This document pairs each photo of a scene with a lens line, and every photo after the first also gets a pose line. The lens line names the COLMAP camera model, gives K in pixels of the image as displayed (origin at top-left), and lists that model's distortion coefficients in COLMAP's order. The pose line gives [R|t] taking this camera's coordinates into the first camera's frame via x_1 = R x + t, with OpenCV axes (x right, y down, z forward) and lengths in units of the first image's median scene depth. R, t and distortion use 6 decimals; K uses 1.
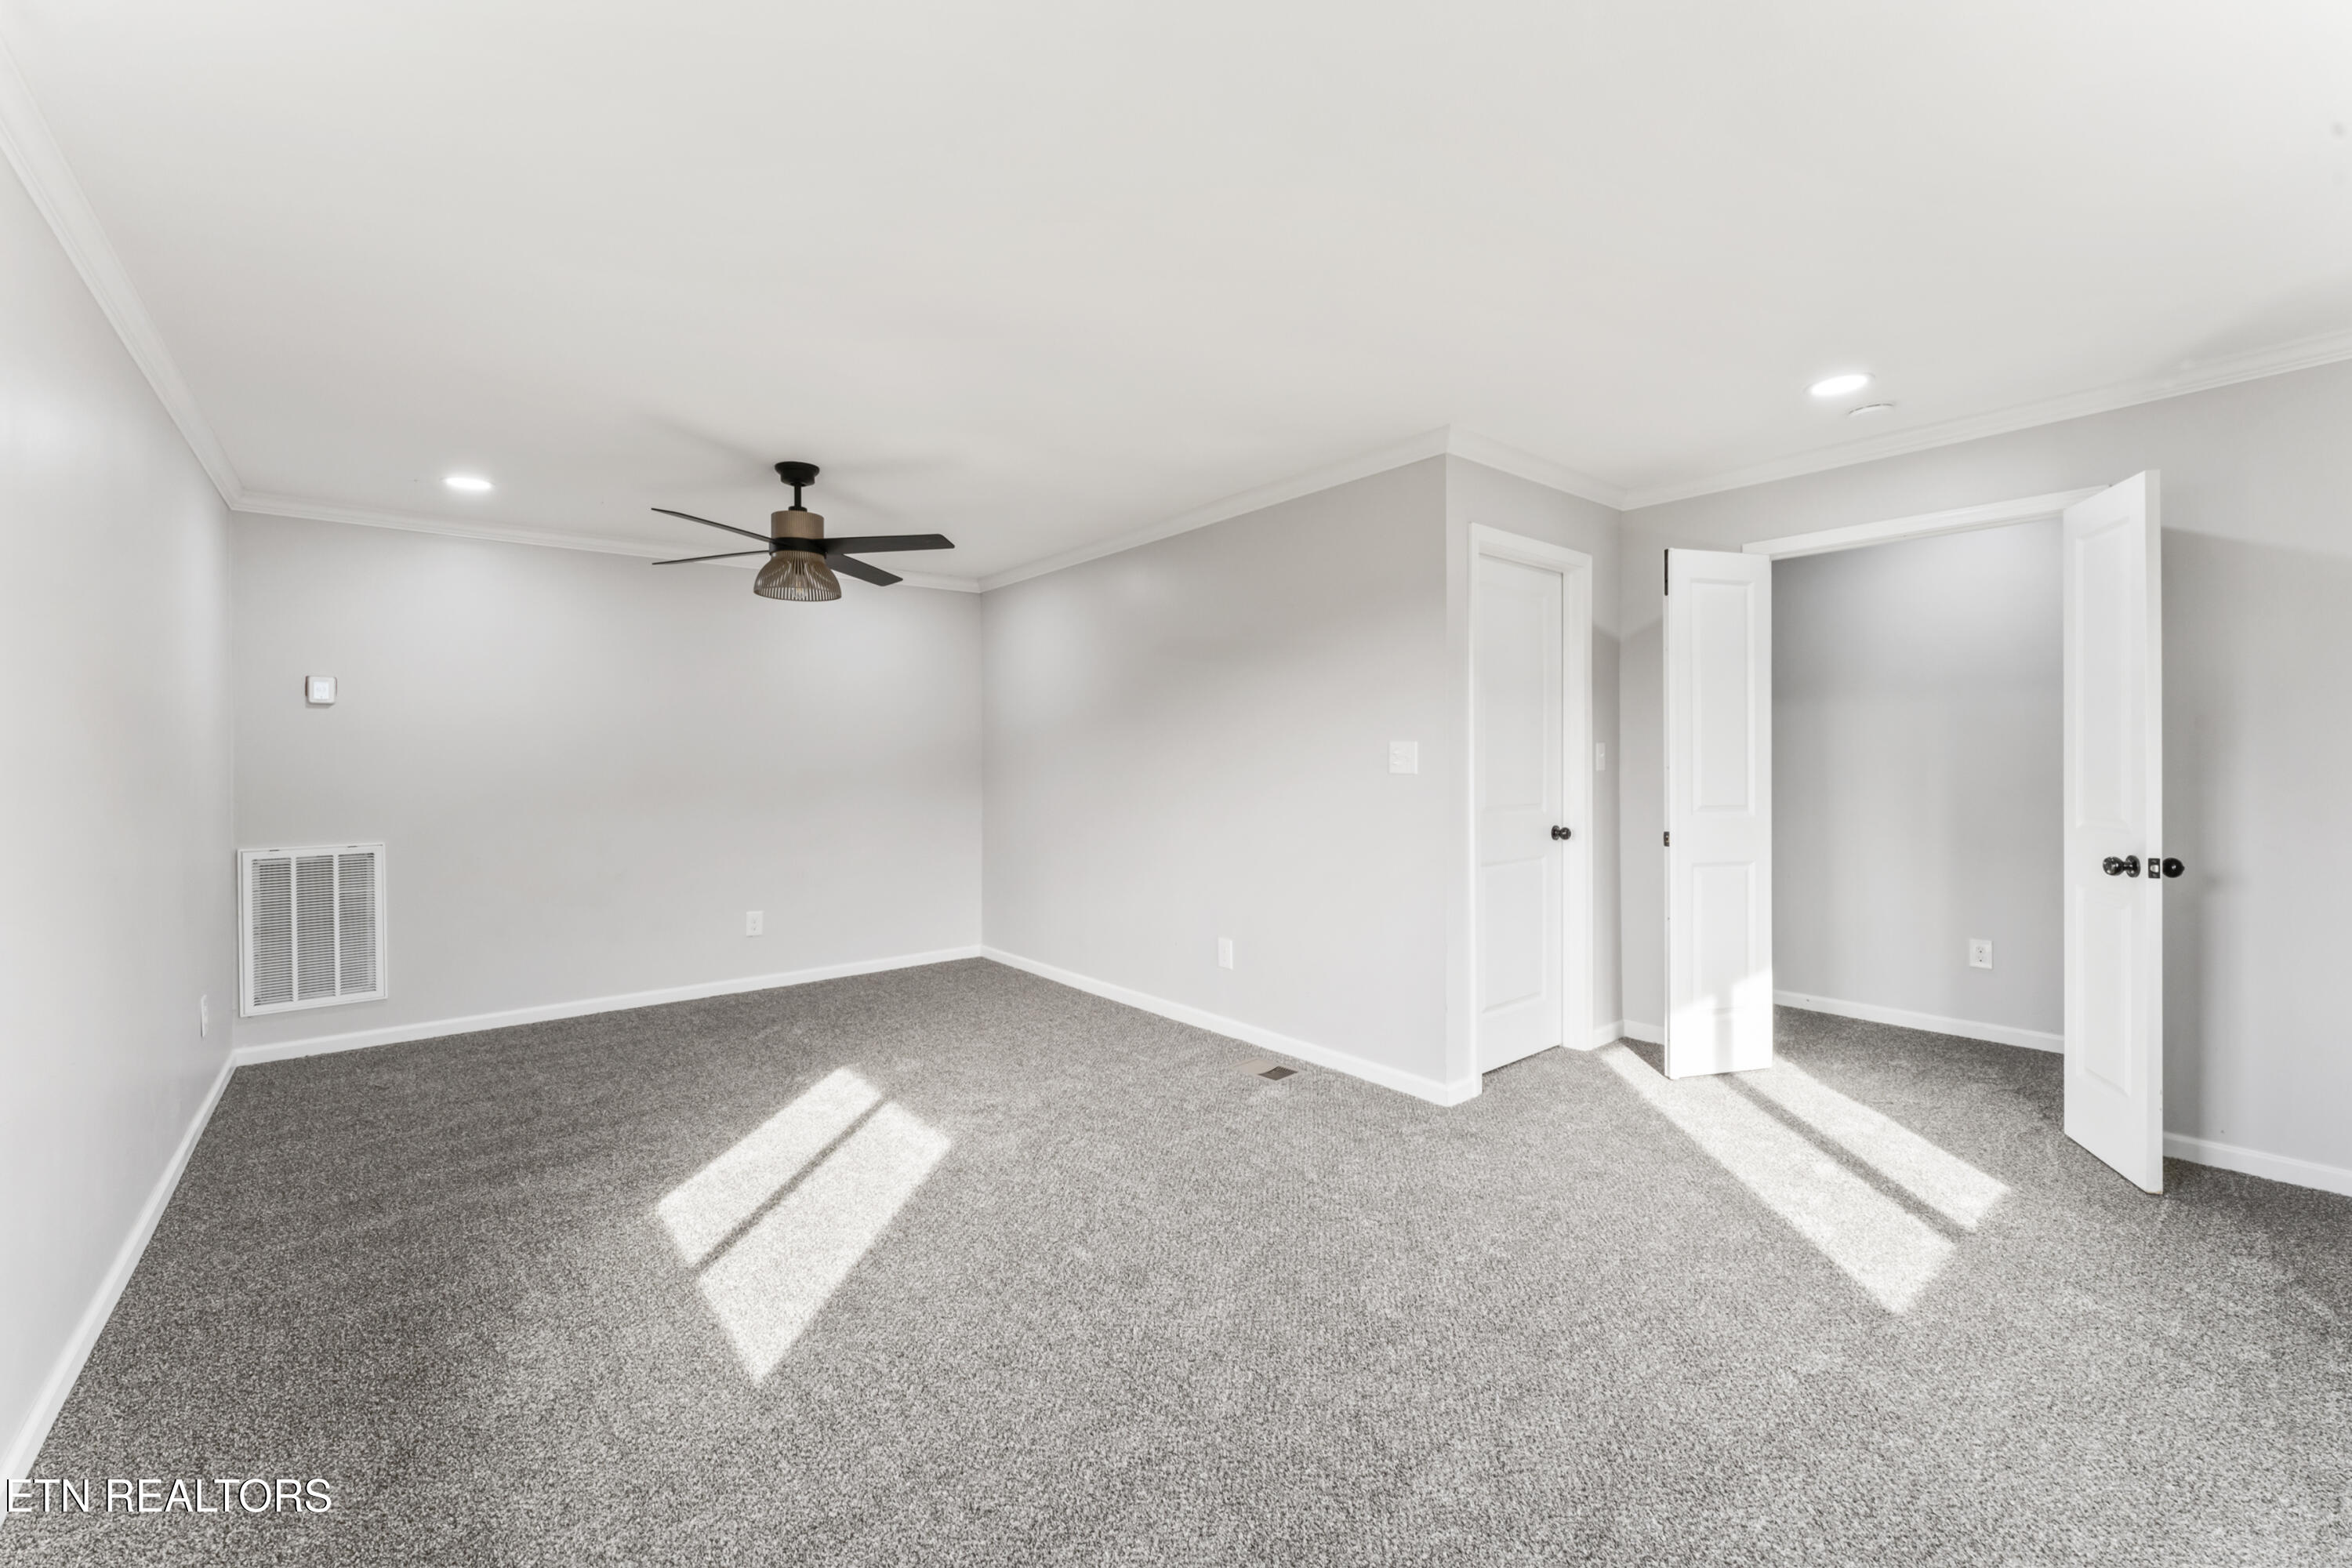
lens RADIAL K [[951.9, 0, 1176.0], [0, 951.9, 784.0], [0, 0, 1]] dist [0.000425, -0.000160]
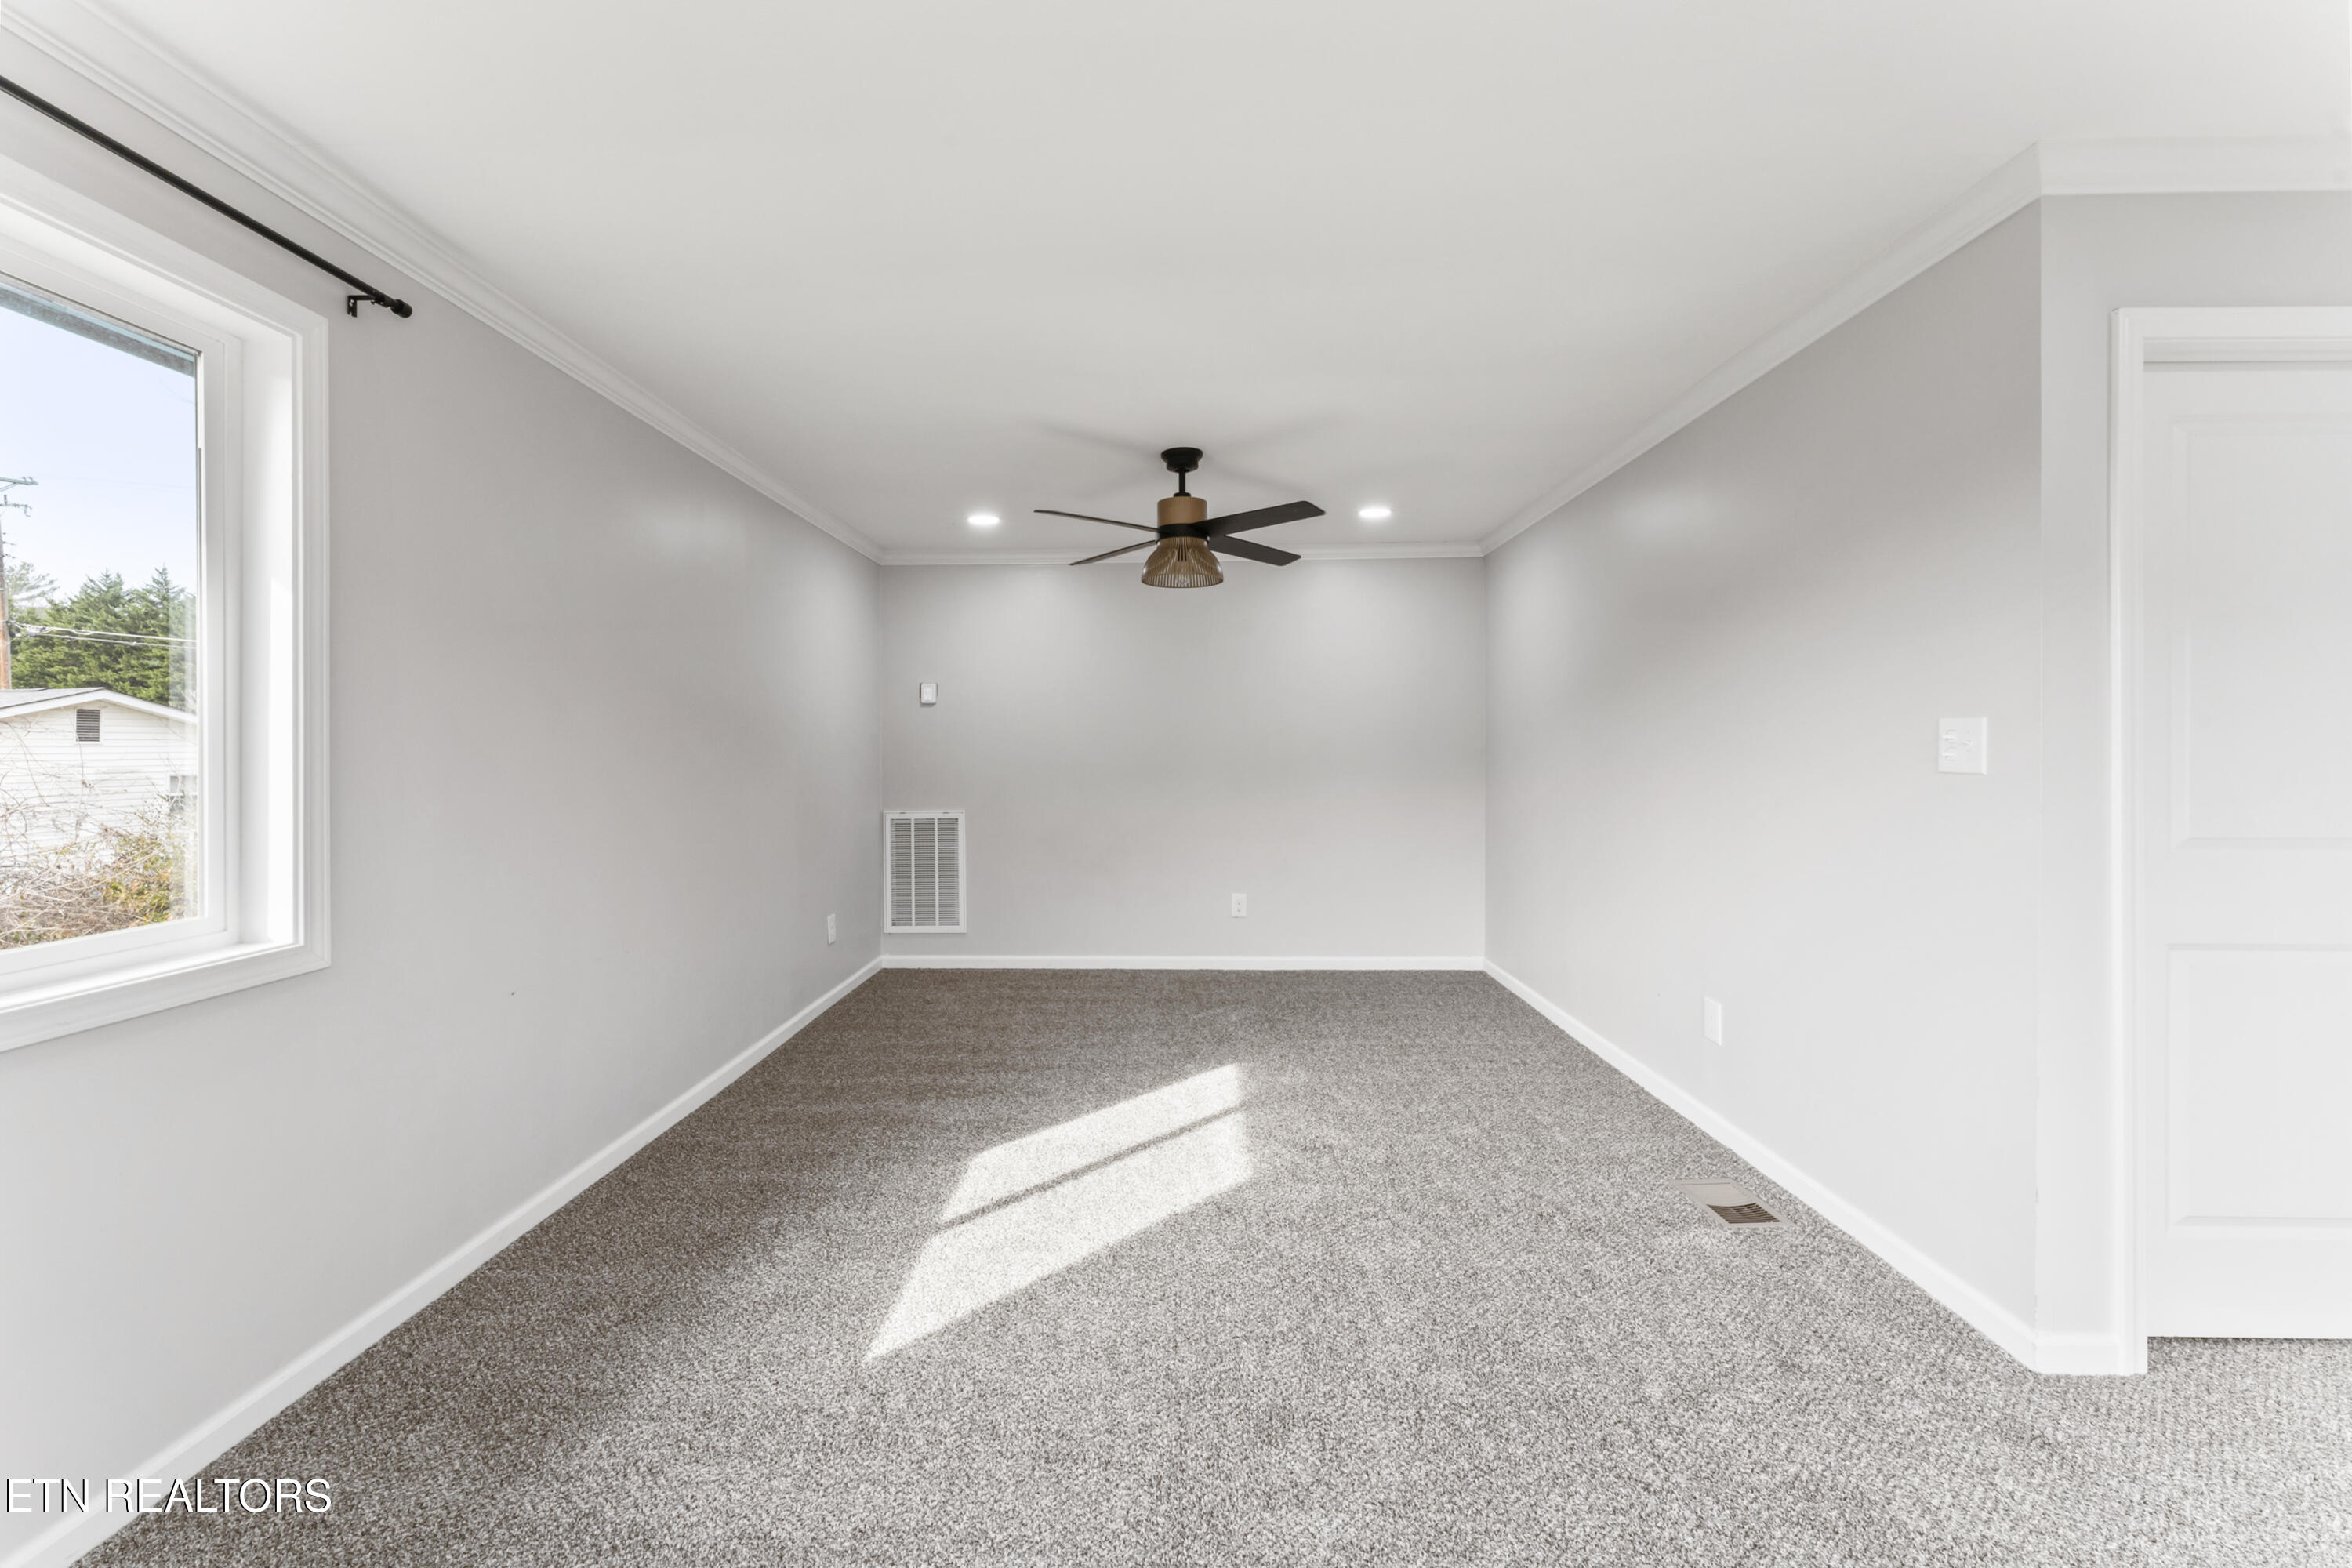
lens RADIAL K [[958.5, 0, 1171.1], [0, 958.5, 771.8], [0, 0, 1]] dist [0.000766, -0.000025]
pose [[0.759978, 0.018799, -0.649676, 0.251532], [-0.017934, 0.999808, 0.007951, -0.007365], [0.649701, 0.005609, 0.760169, 0.234945]]
